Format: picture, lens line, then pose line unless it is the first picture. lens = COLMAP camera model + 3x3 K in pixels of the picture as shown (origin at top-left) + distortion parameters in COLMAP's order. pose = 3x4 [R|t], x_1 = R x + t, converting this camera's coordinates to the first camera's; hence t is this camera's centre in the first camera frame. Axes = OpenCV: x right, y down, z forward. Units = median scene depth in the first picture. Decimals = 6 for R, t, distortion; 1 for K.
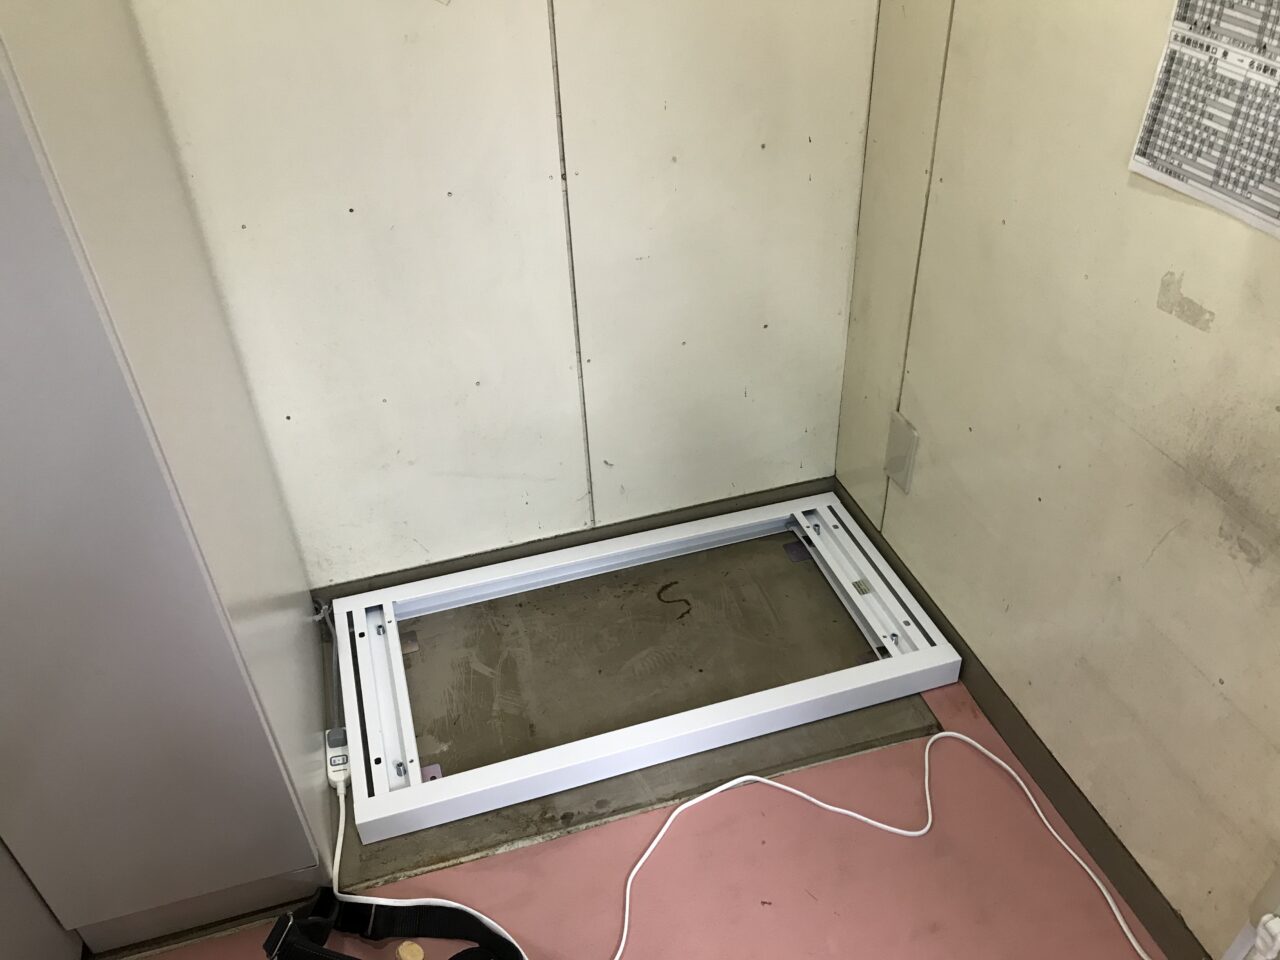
lens RADIAL K [[1050.8, 0, 636.5], [0, 1050.8, 478.1], [0, 0, 1]] dist [-0.000070, 0.023813]
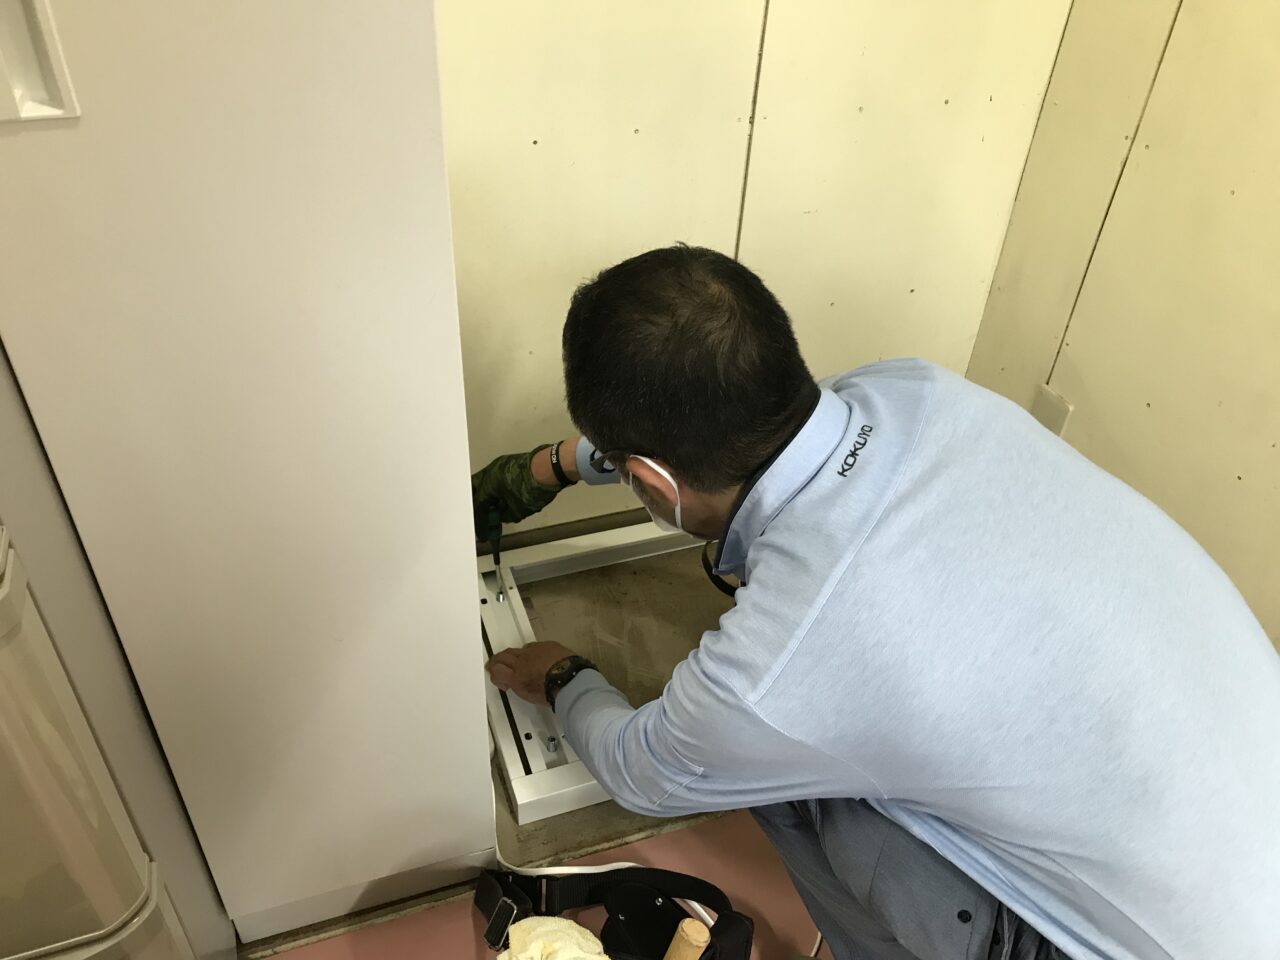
lens RADIAL K [[1050.8, 0, 640.7], [0, 1050.8, 485.6], [0, 0, 1]] dist [-0.000070, 0.023813]
pose [[0.994971, 0.026779, 0.096516, -0.252807], [-0.031177, 0.998529, 0.044352, -0.000966], [-0.095186, -0.047138, 0.994343, 0.064048]]
